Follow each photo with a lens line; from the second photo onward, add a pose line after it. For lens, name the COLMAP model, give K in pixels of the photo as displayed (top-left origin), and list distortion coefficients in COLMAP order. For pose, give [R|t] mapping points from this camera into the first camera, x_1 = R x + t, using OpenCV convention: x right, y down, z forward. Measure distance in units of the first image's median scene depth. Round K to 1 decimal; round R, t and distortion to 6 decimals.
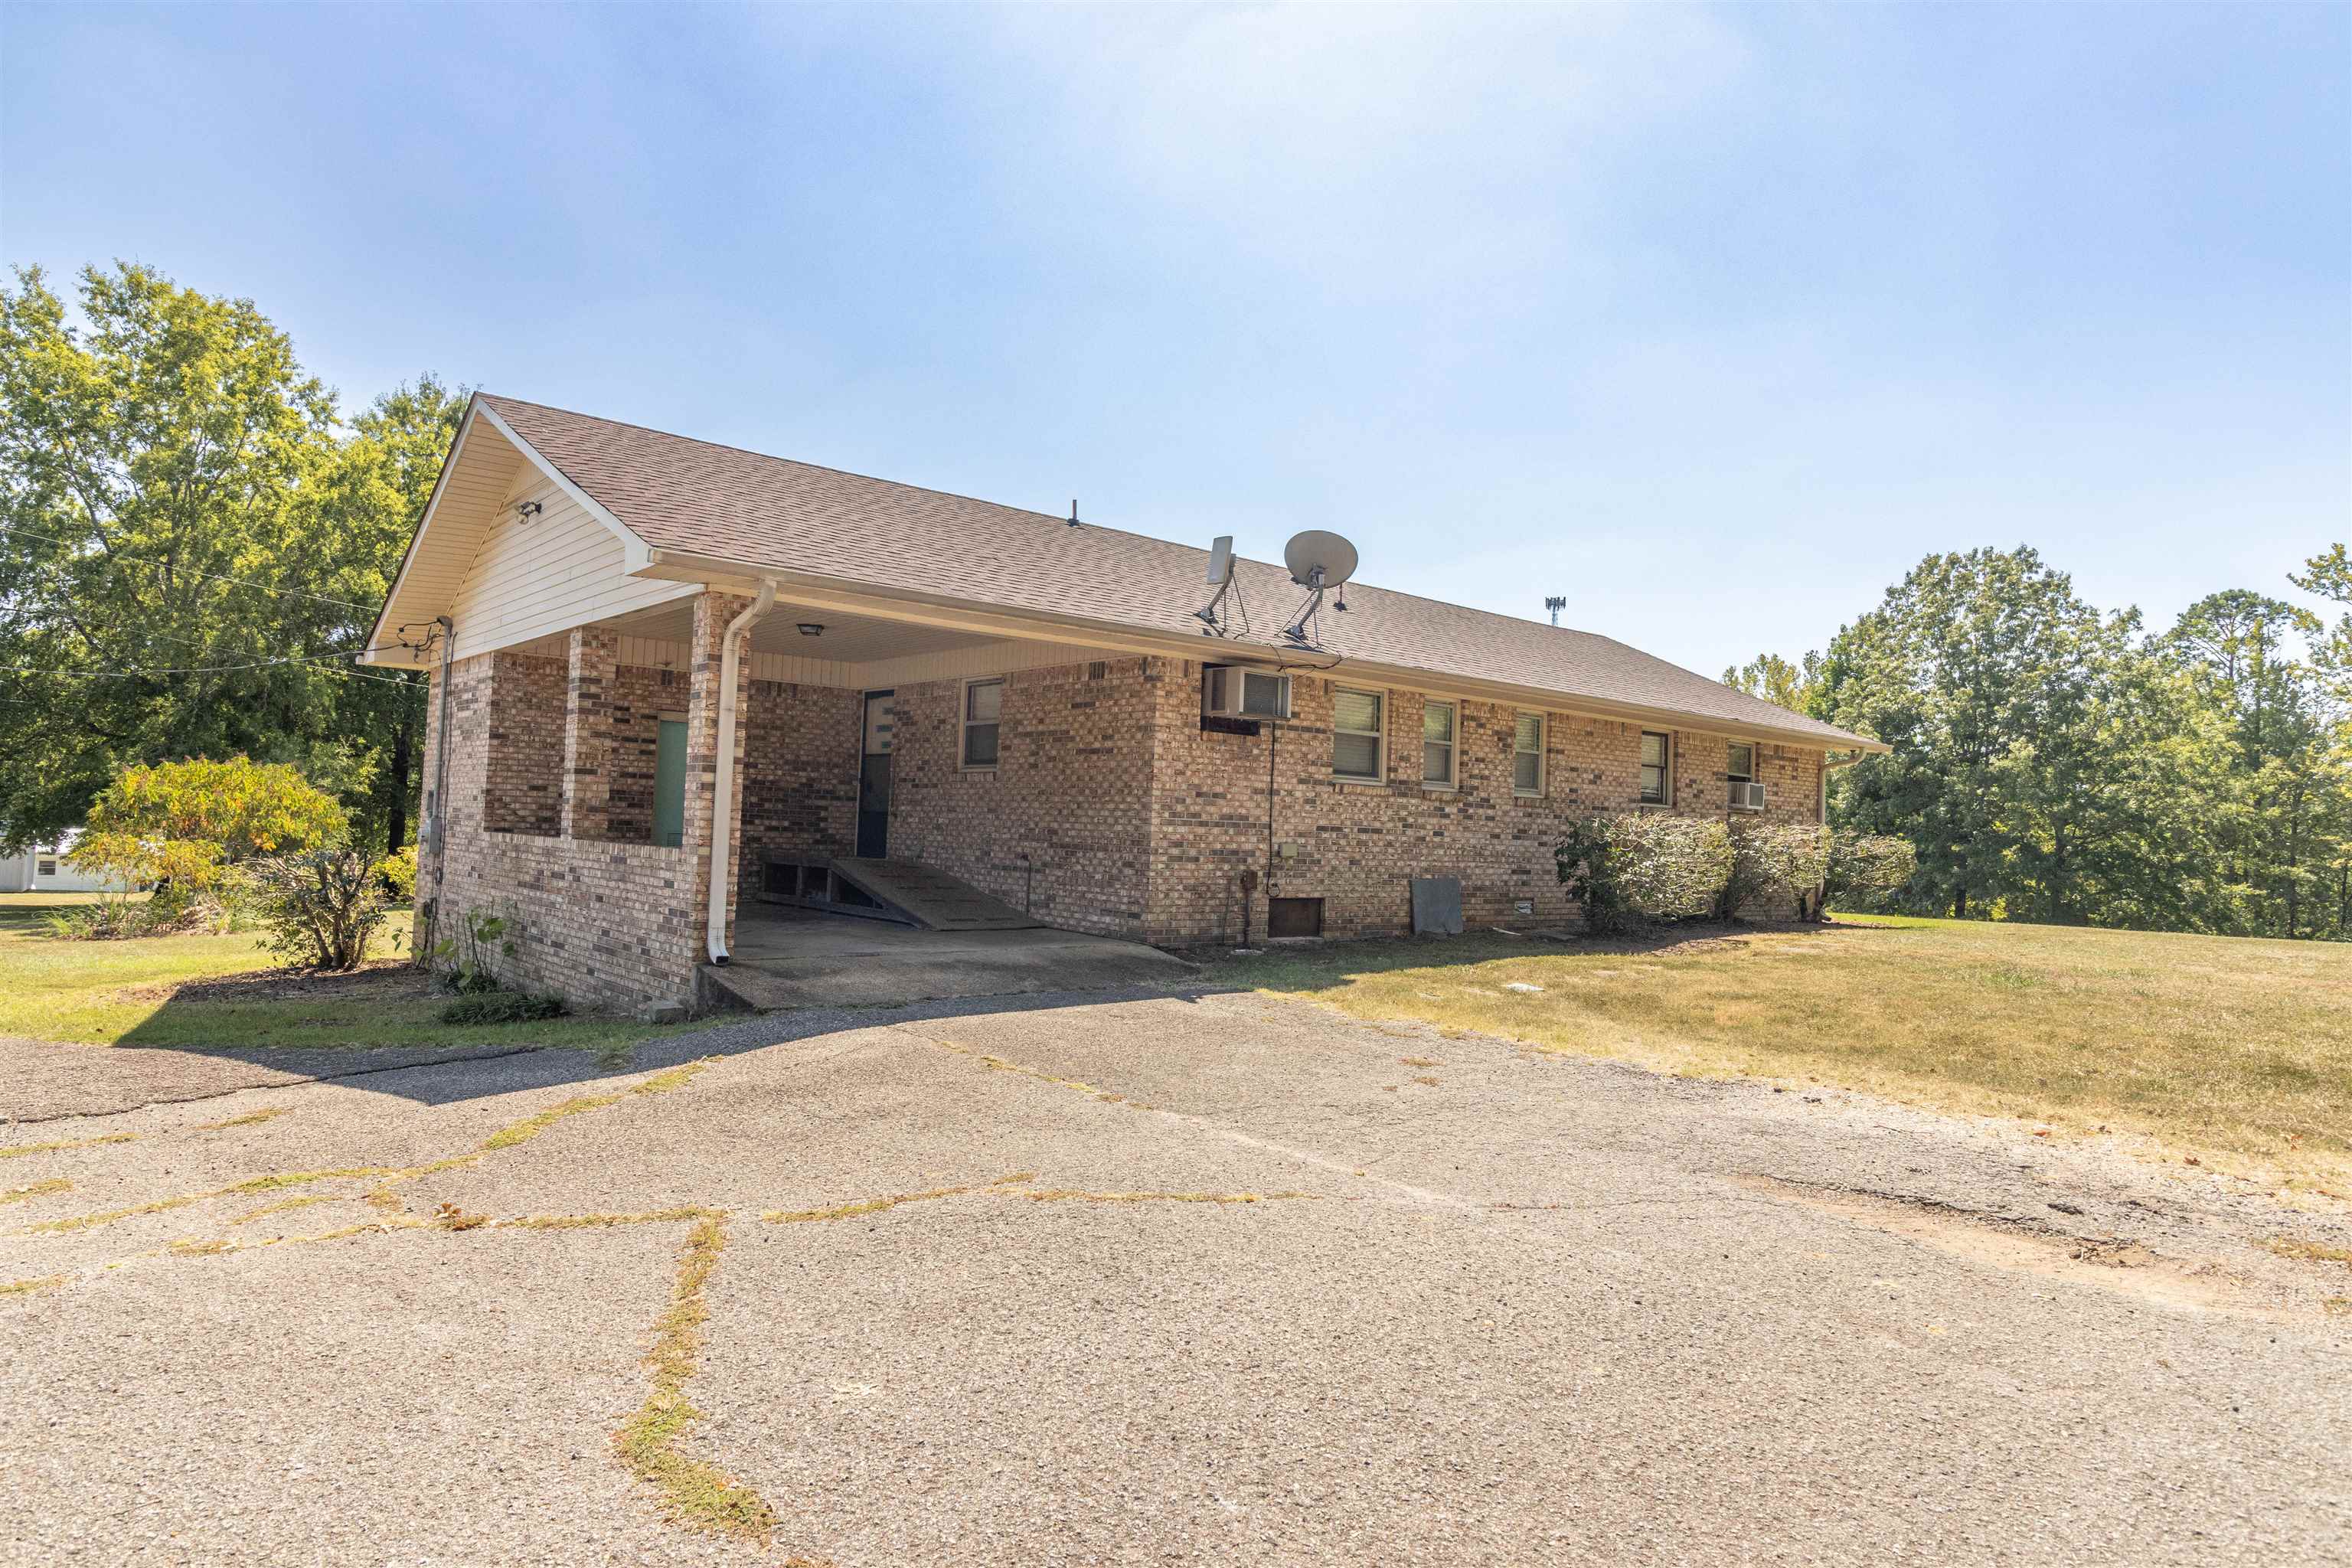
lens RADIAL K [[1375.3, 0, 1176.0], [0, 1375.3, 784.0], [0, 0, 1]] dist [-0.001582, 0.000761]
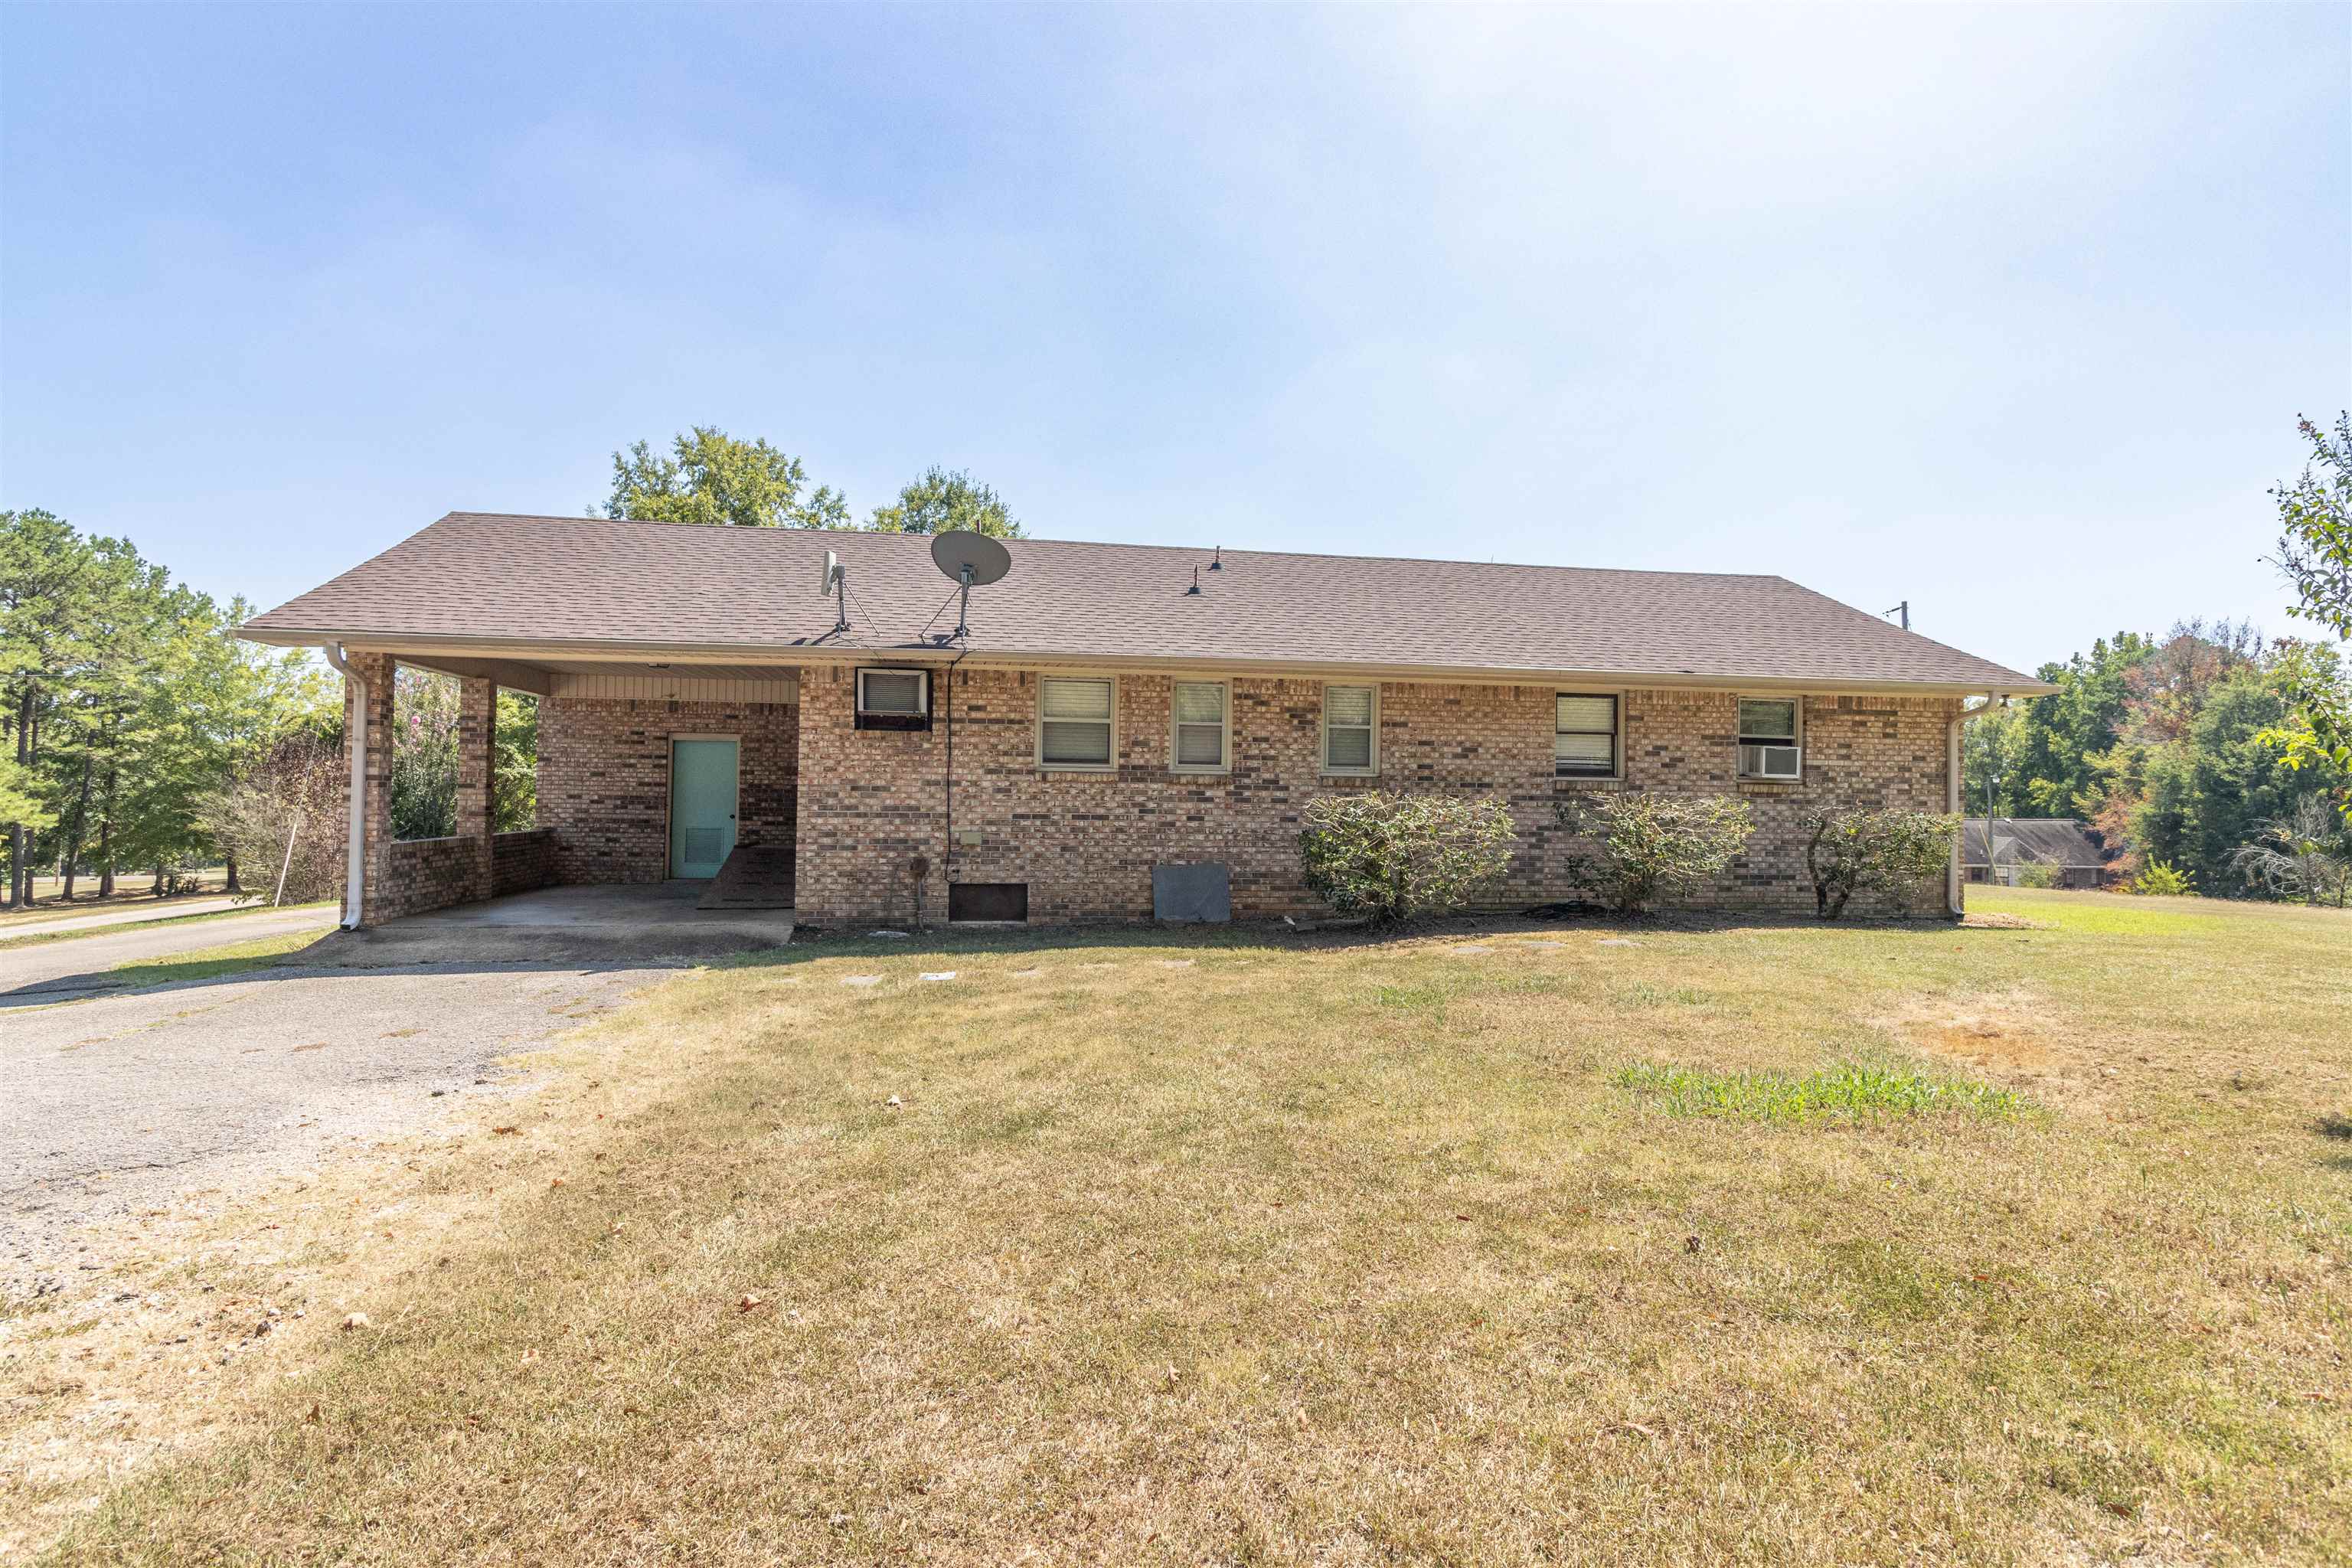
lens RADIAL K [[1276.1, 0, 1176.0], [0, 1276.1, 784.0], [0, 0, 1]] dist [-0.001733, -0.000058]
pose [[0.863864, -0.031448, -0.502742, 0.687755], [0.036276, 0.999342, -0.000177, 0.012540], [0.502417, -0.018085, 0.864437, 0.233330]]
